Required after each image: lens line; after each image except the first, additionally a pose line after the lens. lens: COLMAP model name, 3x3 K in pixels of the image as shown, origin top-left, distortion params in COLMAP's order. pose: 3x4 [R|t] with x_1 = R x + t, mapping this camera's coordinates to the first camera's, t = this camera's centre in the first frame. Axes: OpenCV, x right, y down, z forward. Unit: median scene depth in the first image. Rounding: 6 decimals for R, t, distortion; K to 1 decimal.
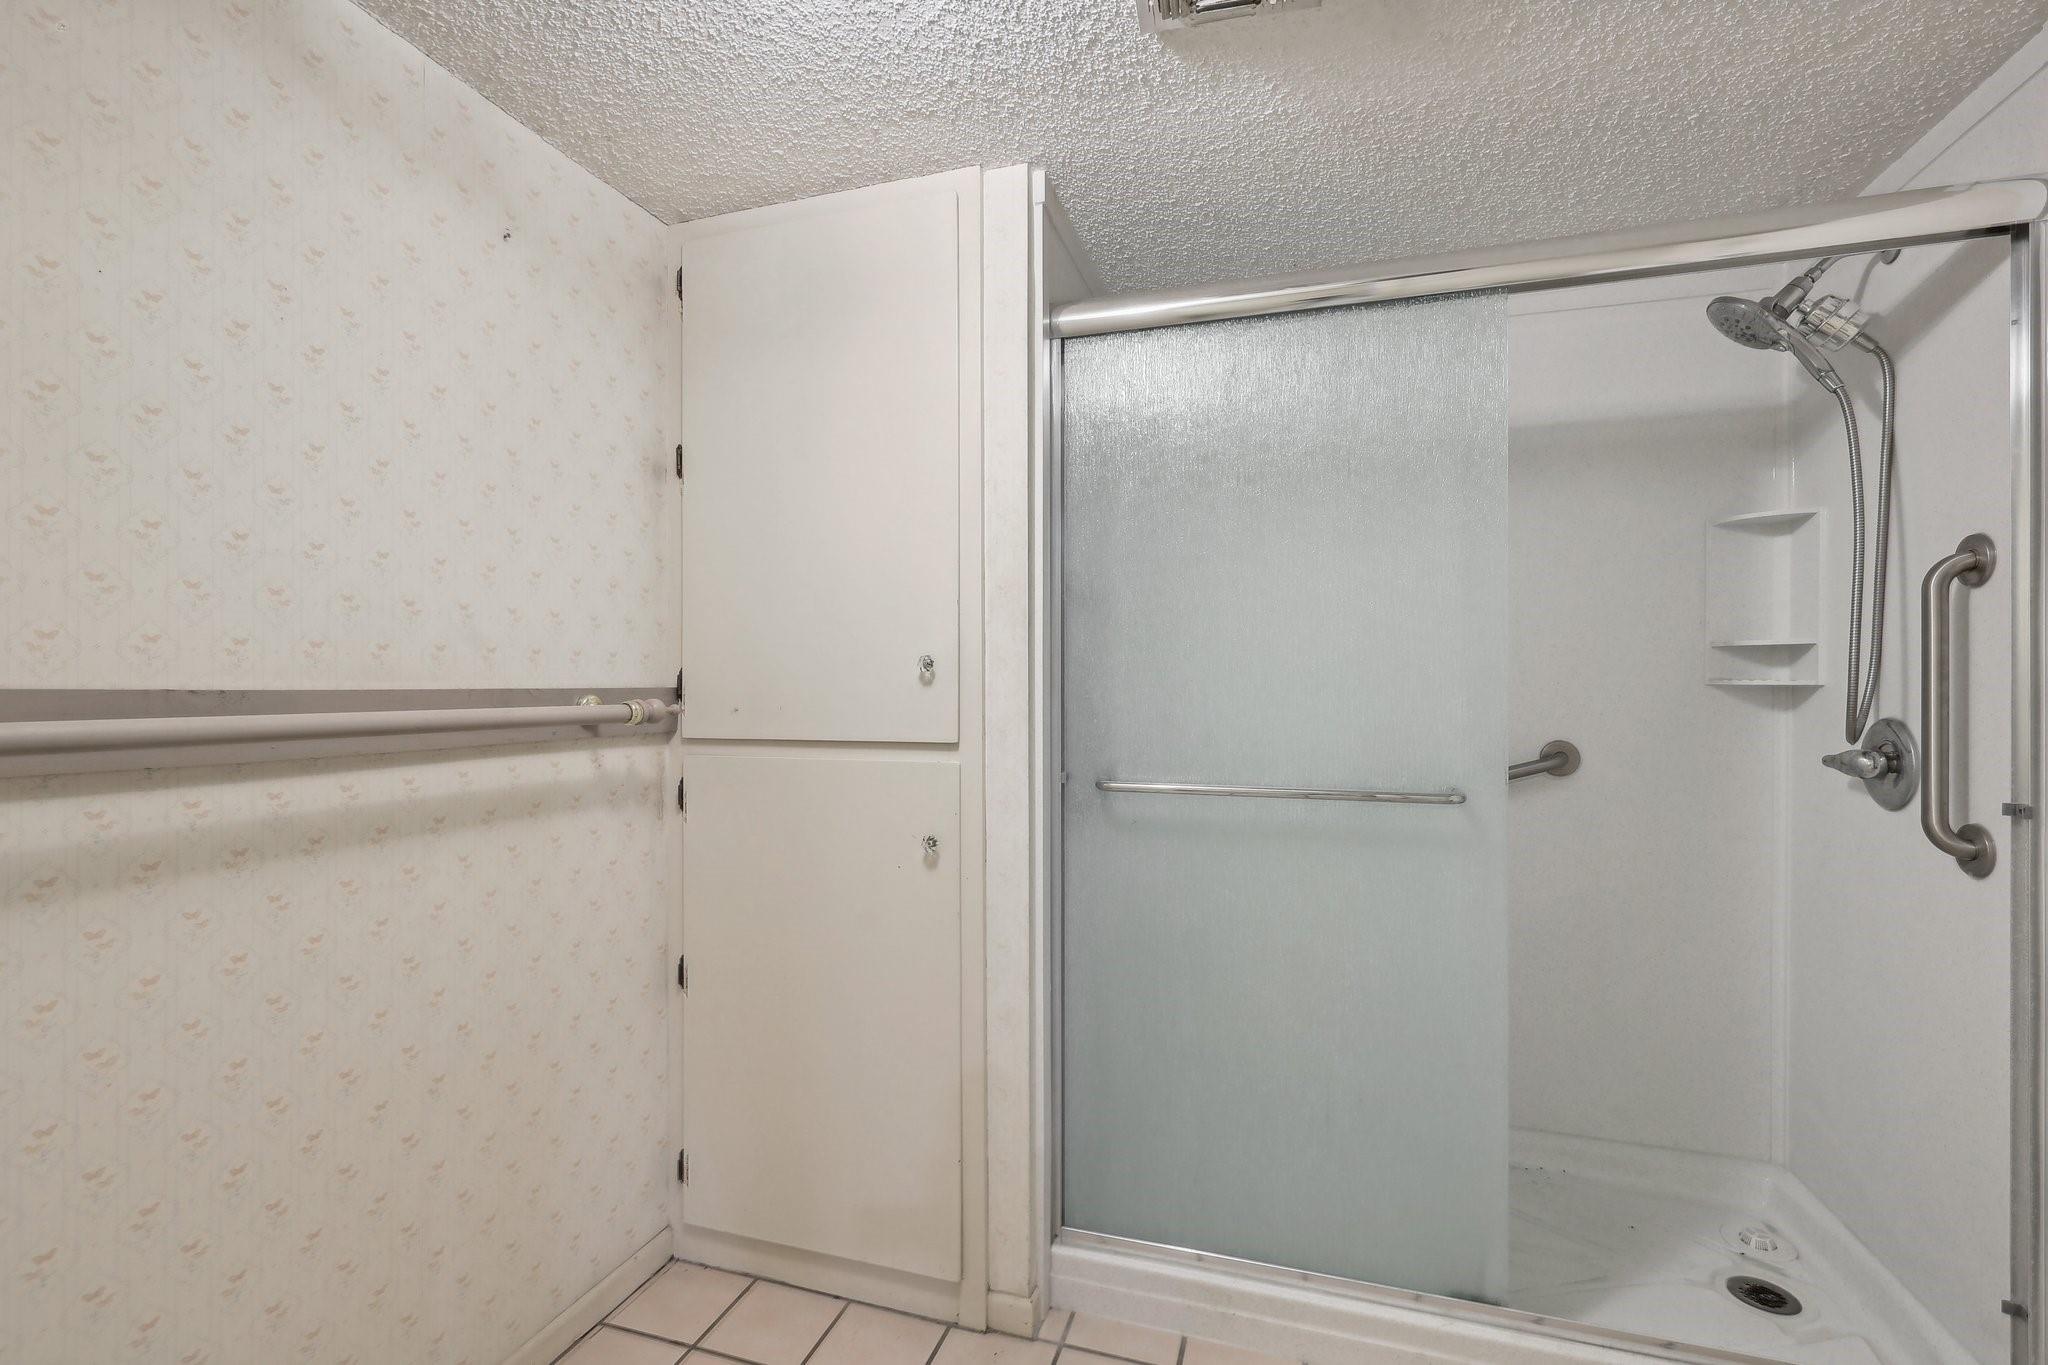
lens RADIAL K [[881.2, 0, 1024.2], [0, 881.2, 684.7], [0, 0, 1]] dist [-0.001740, 0.000487]
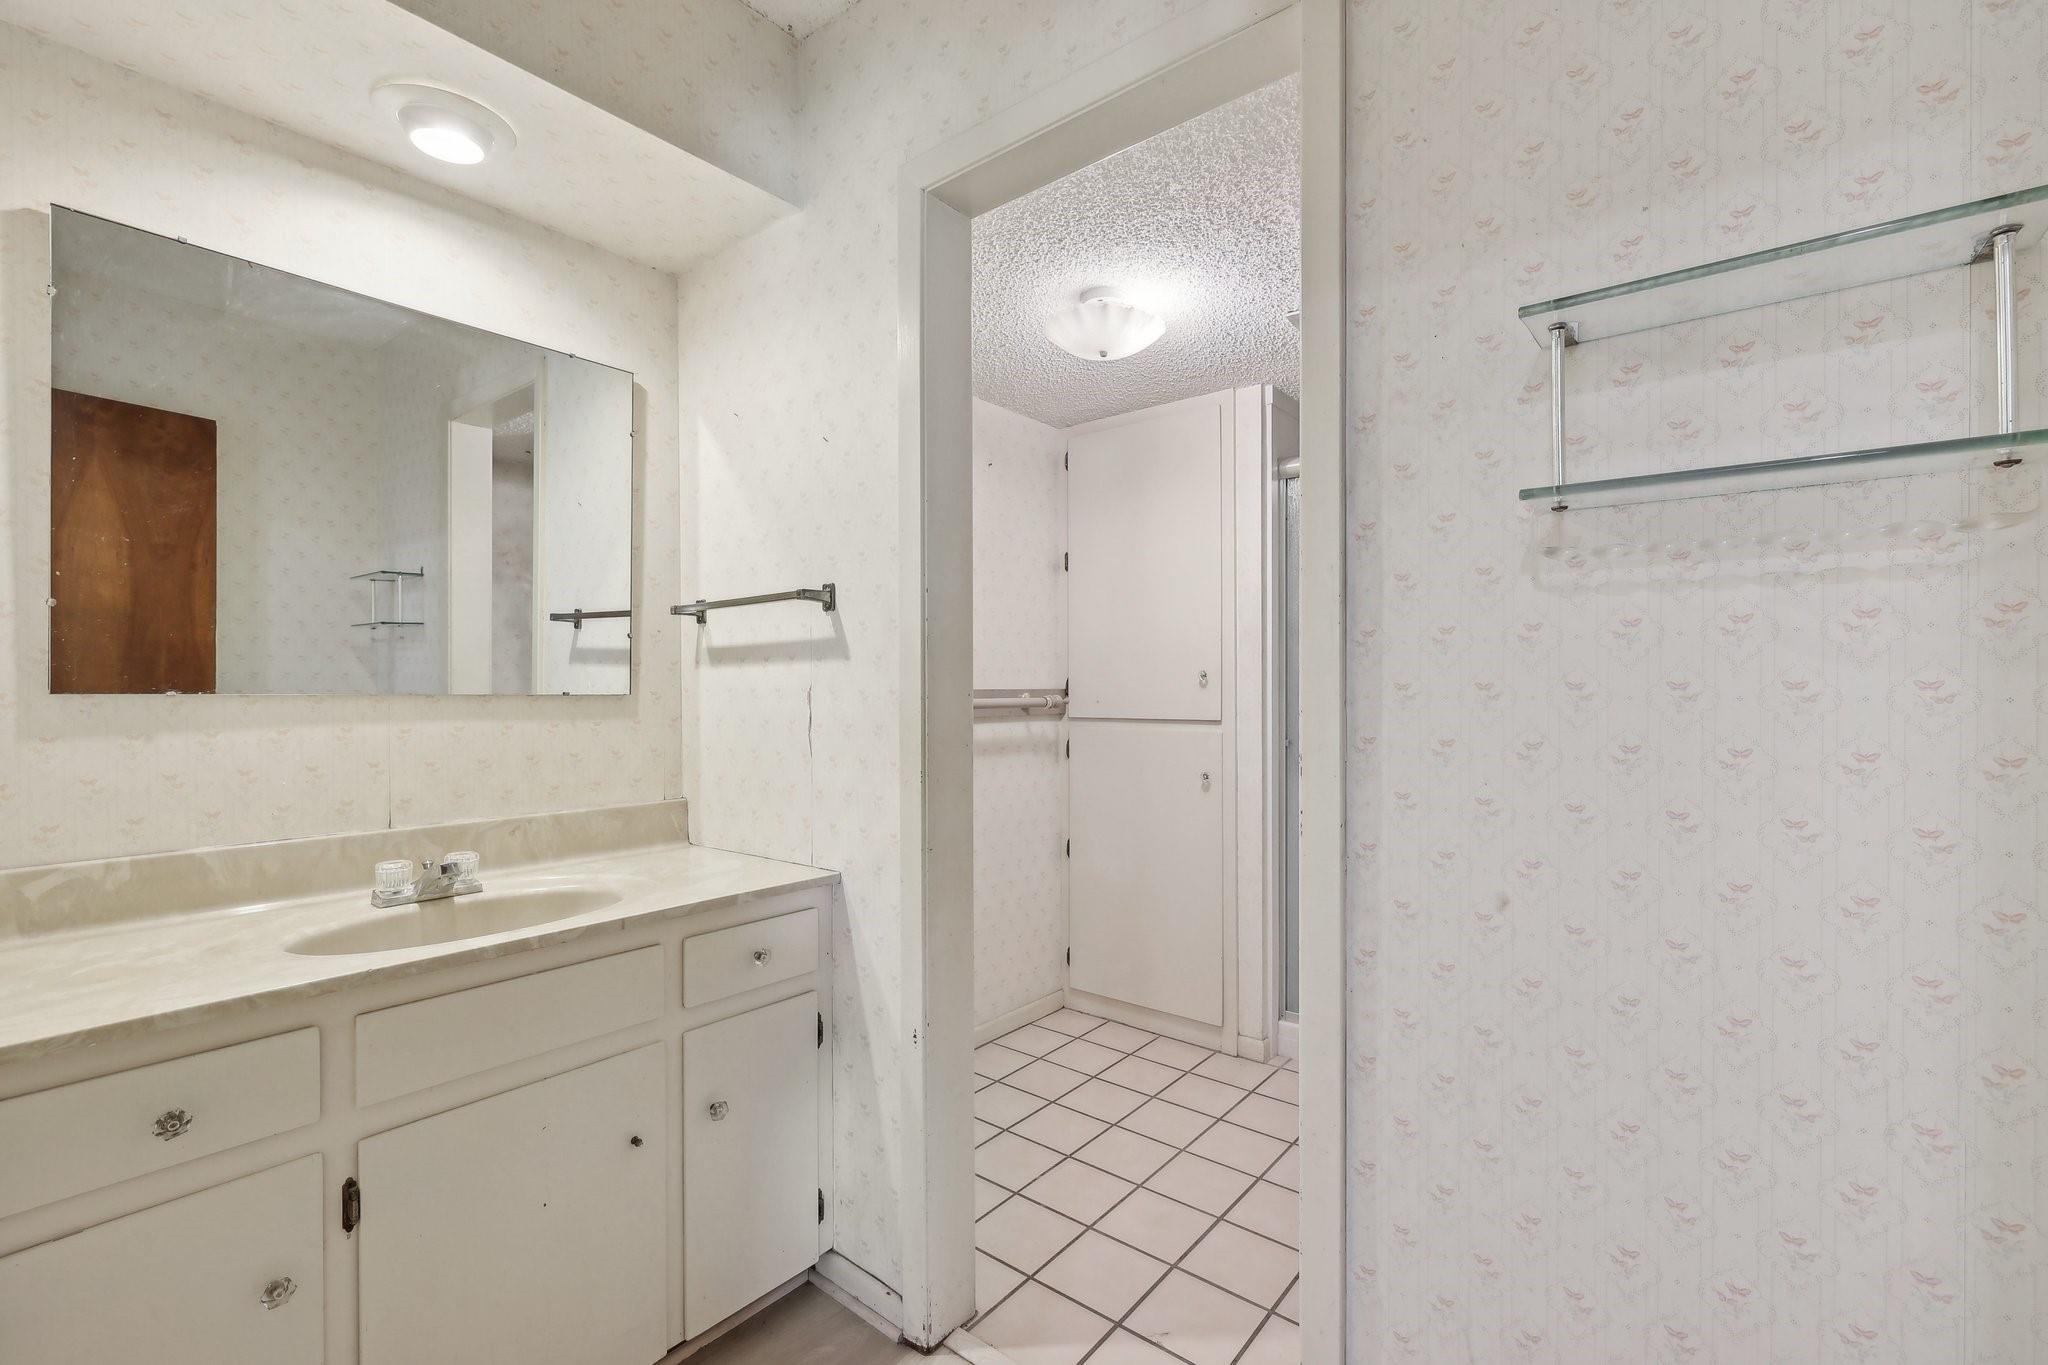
lens RADIAL K [[881.2, 0, 1024.2], [0, 881.2, 684.7], [0, 0, 1]] dist [-0.001740, 0.000487]
pose [[0.929285, -0.001945, -0.369357, 0.203624], [0.000787, 0.999994, -0.003284, 0.000931], [0.369362, 0.002761, 0.929282, -0.752117]]
